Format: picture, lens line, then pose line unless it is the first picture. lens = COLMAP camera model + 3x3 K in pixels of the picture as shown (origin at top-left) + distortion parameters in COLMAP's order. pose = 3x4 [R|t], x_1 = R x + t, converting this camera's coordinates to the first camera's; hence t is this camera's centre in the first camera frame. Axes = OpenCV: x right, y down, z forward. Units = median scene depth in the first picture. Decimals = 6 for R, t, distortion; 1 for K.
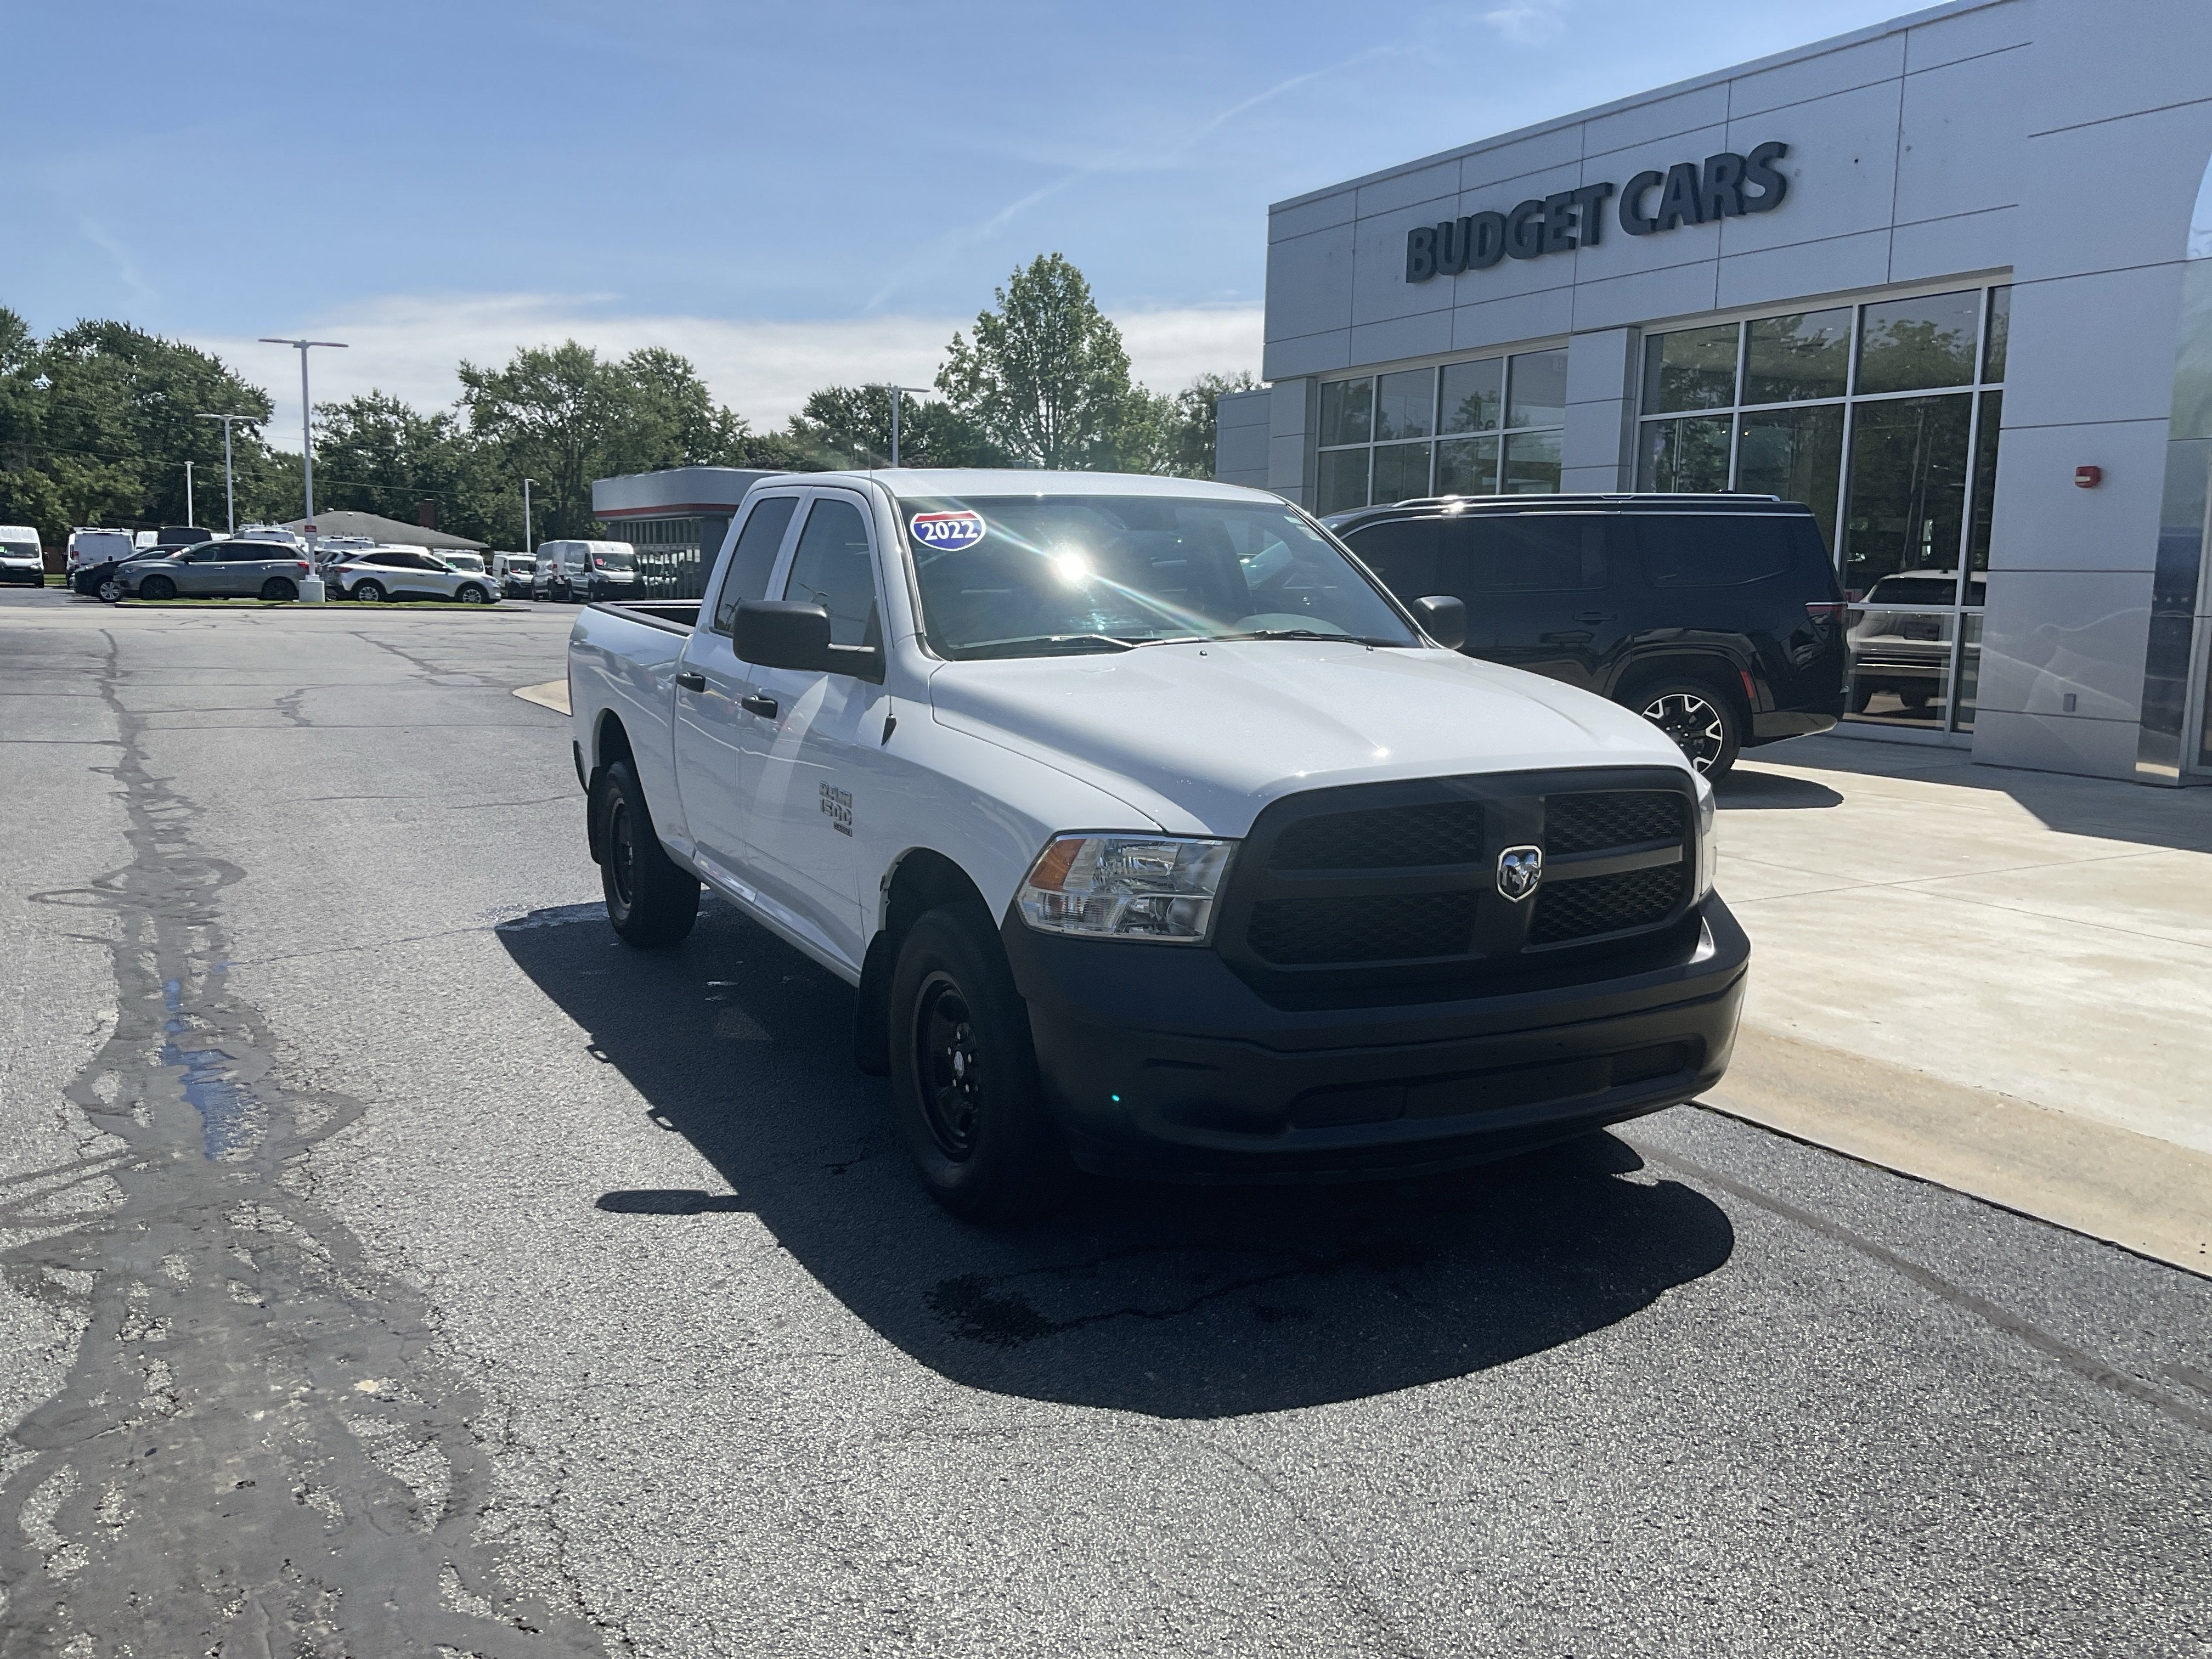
lens RADIAL K [[1819.9, 0, 1095.4], [0, 1819.9, 865.0], [0, 0, 1]] dist [0.057737, -0.119533]
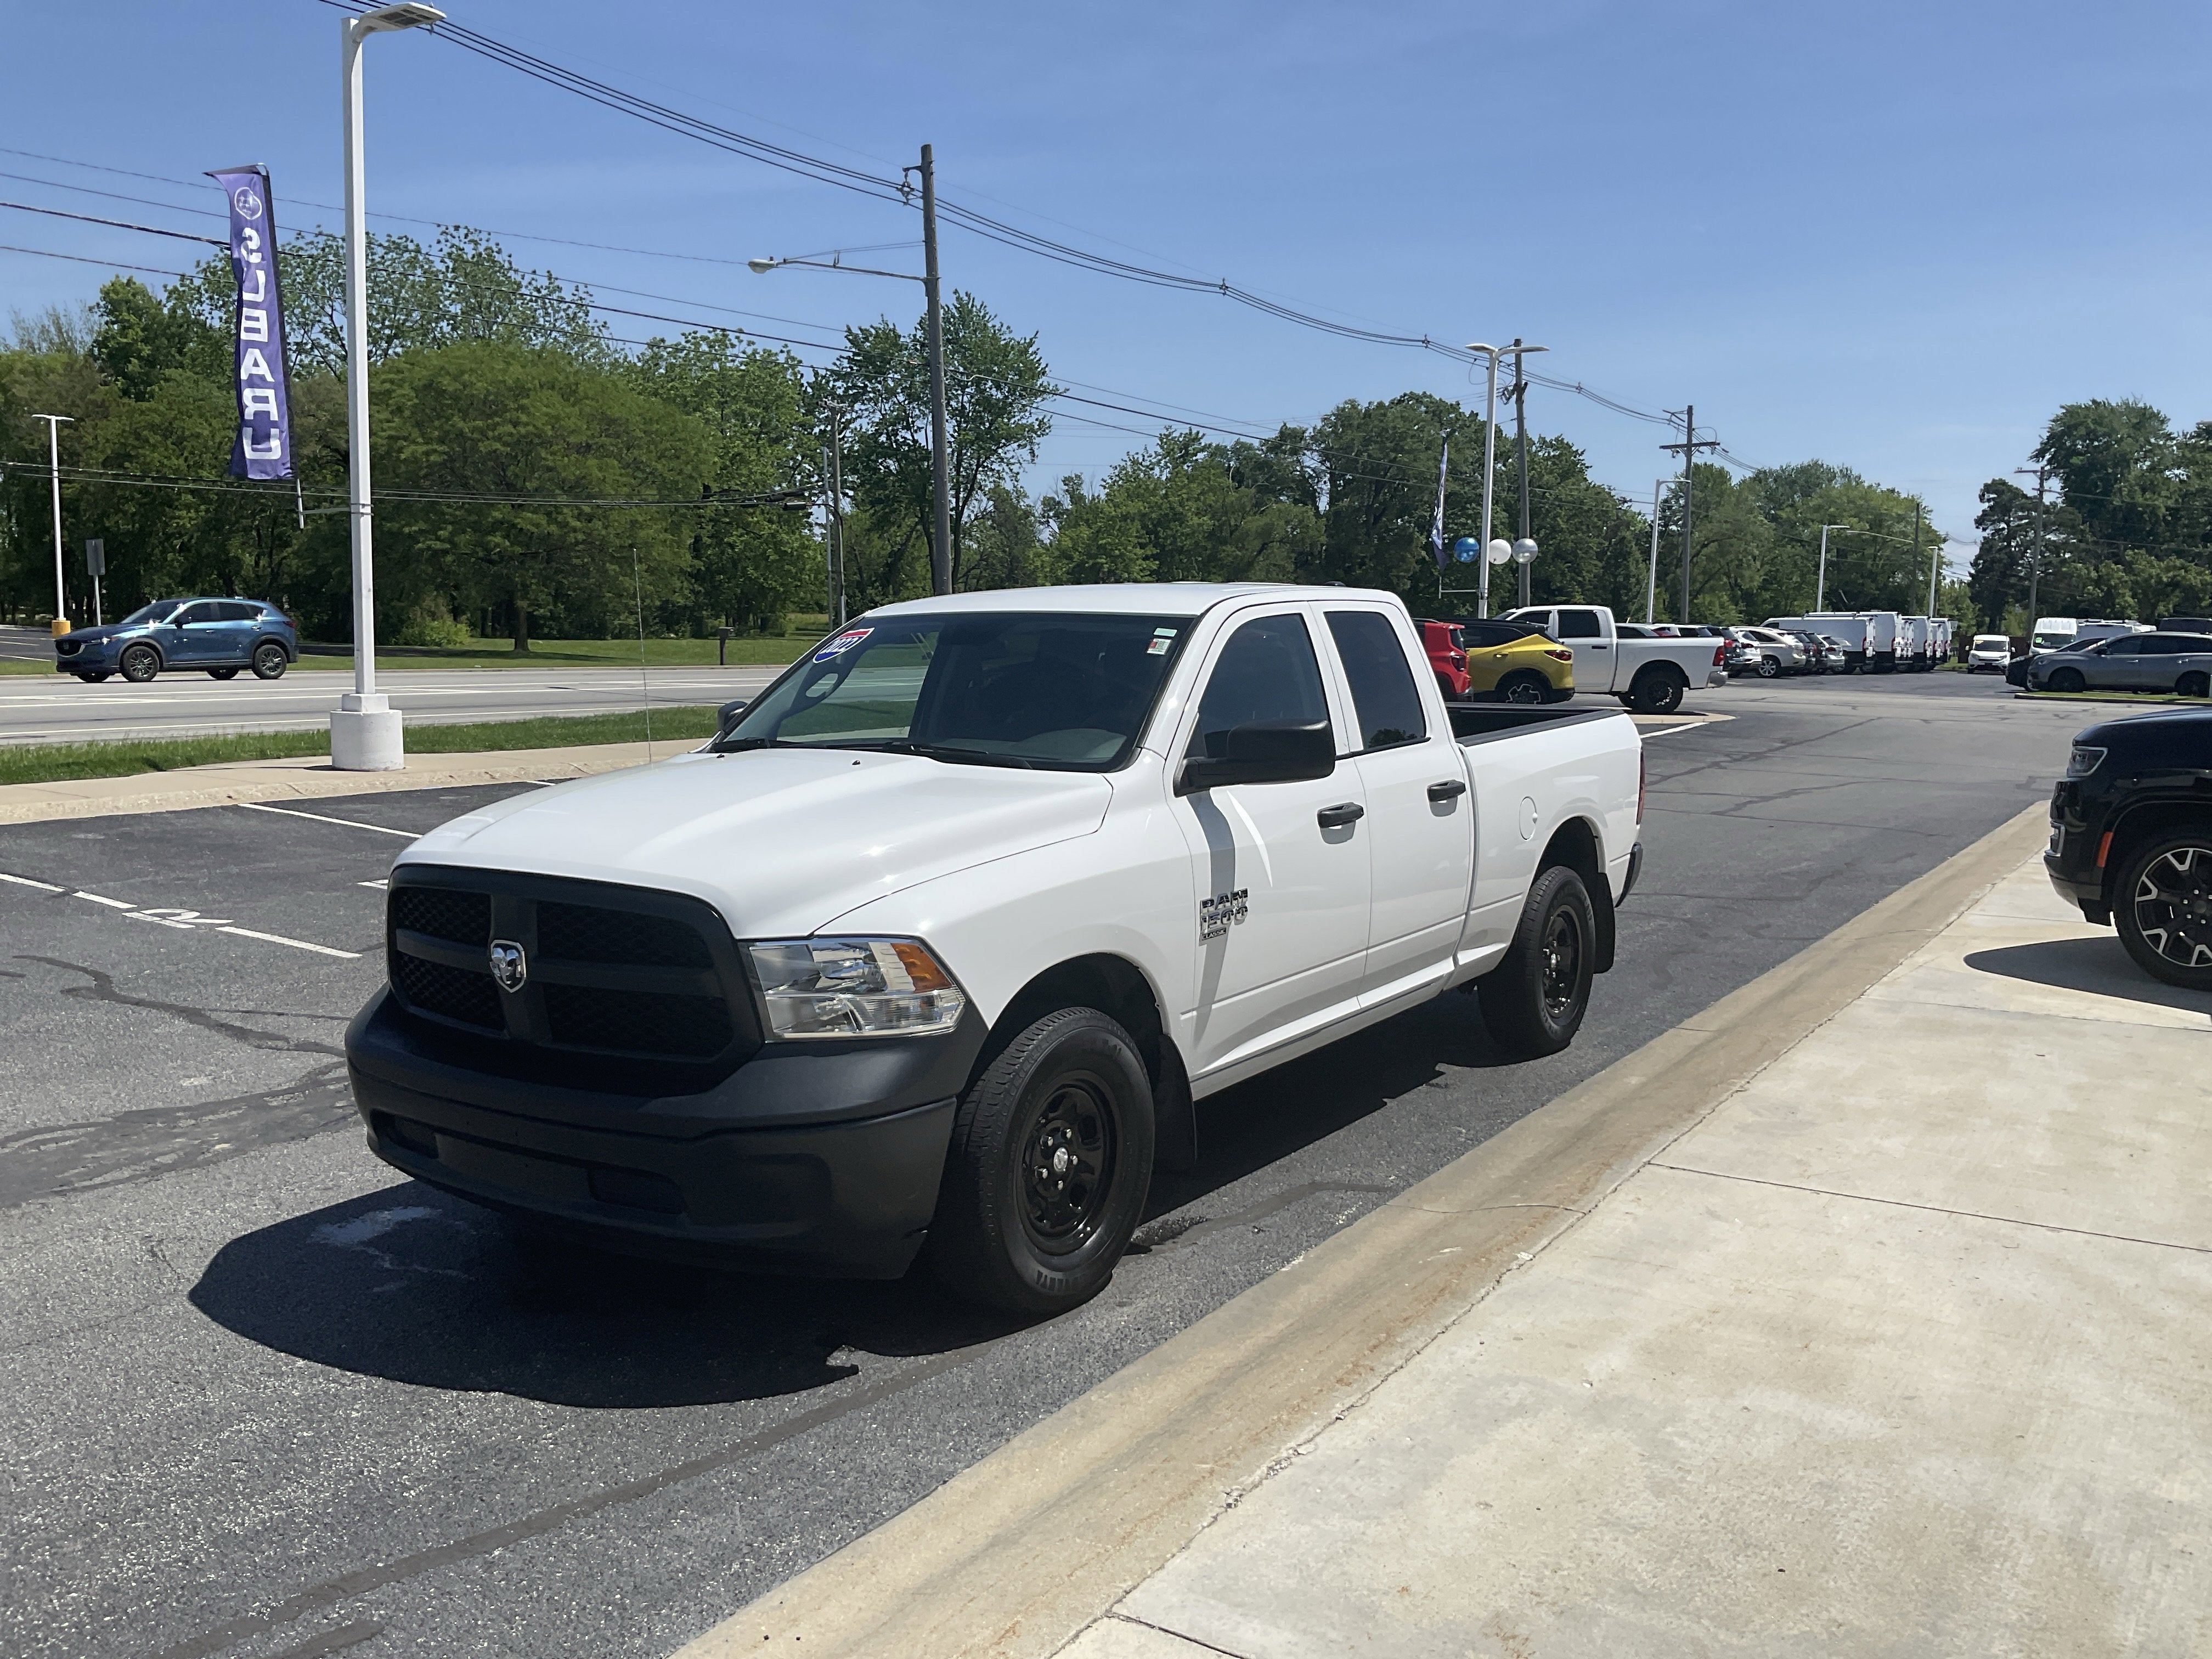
lens RADIAL K [[1819.9, 0, 1089.5], [0, 1819.9, 831.8], [0, 0, 1]] dist [0.057737, -0.119533]
pose [[0.477606, 0.085901, -0.874364, 0.862176], [-0.143395, 0.989485, 0.018884, -0.092659], [0.866793, 0.116360, 0.484902, 0.488100]]
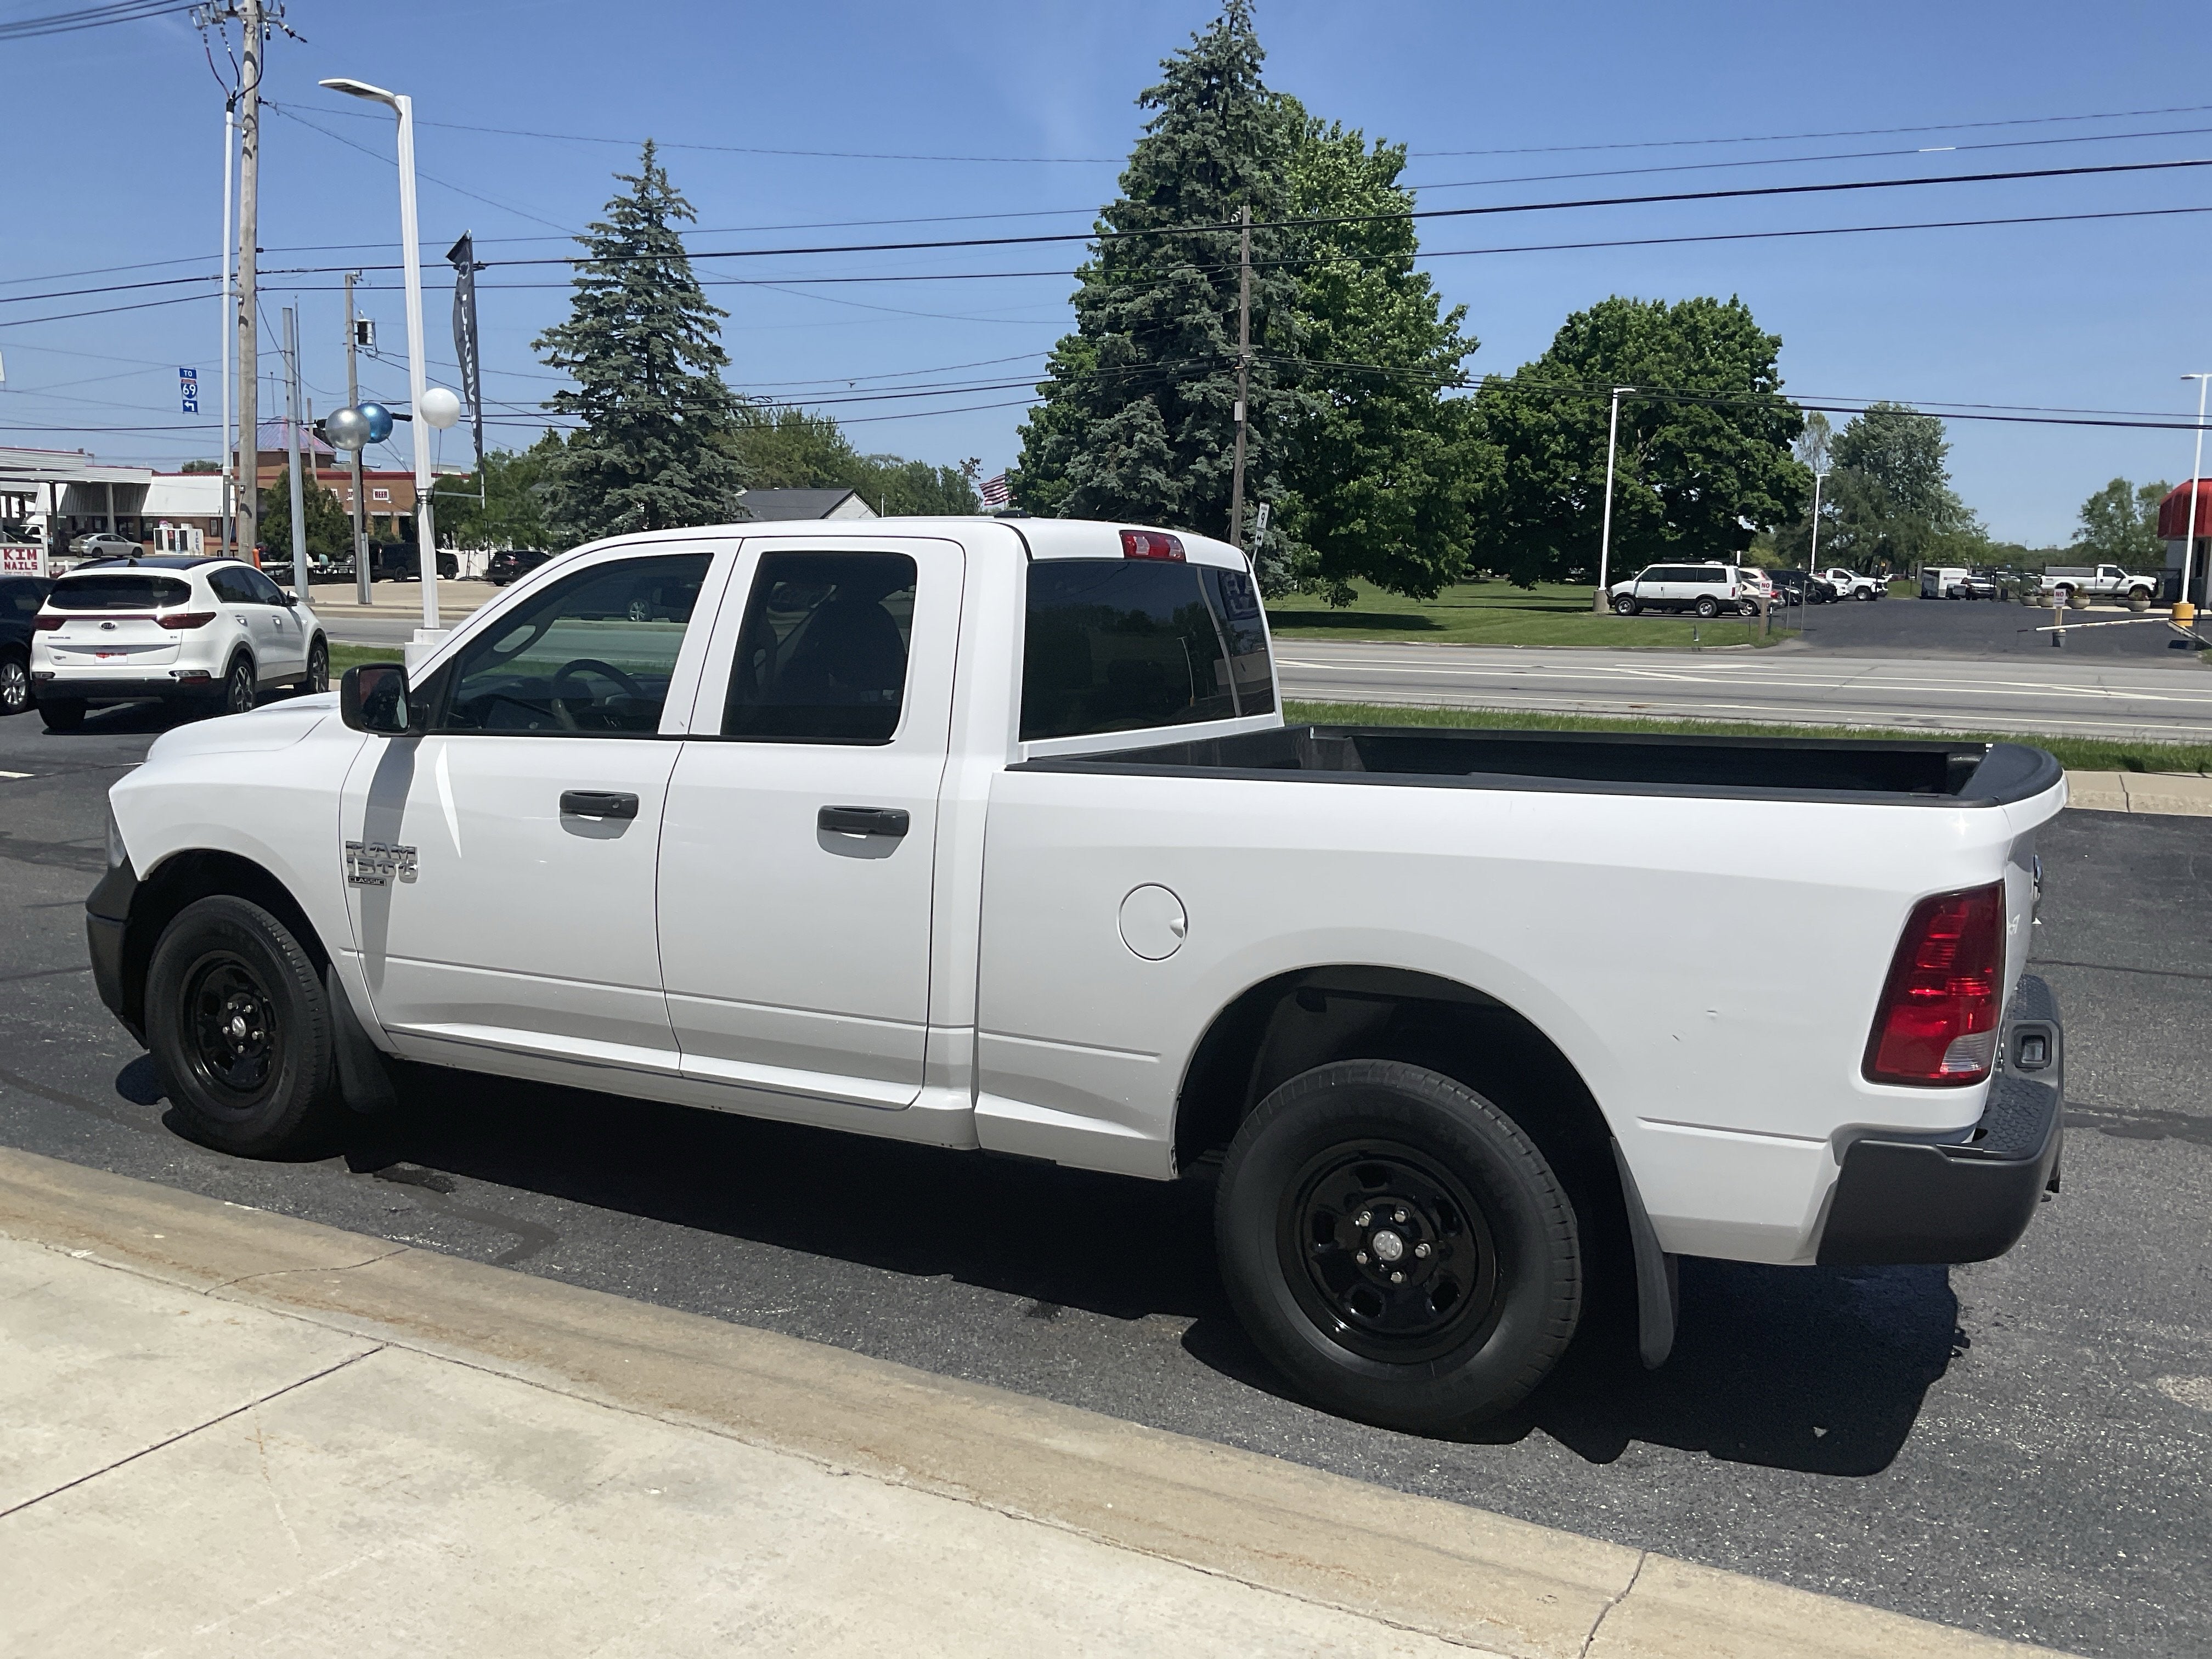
lens RADIAL K [[1820.0, 0, 1092.8], [0, 1820.0, 835.3], [0, 0, 1]] dist [0.047586, -0.100917]
pose [[-0.816968, 0.047816, -0.574698, 0.376639], [-0.124085, 0.958638, 0.256155, -0.303904], [0.563176, 0.280581, -0.777243, 1.736412]]
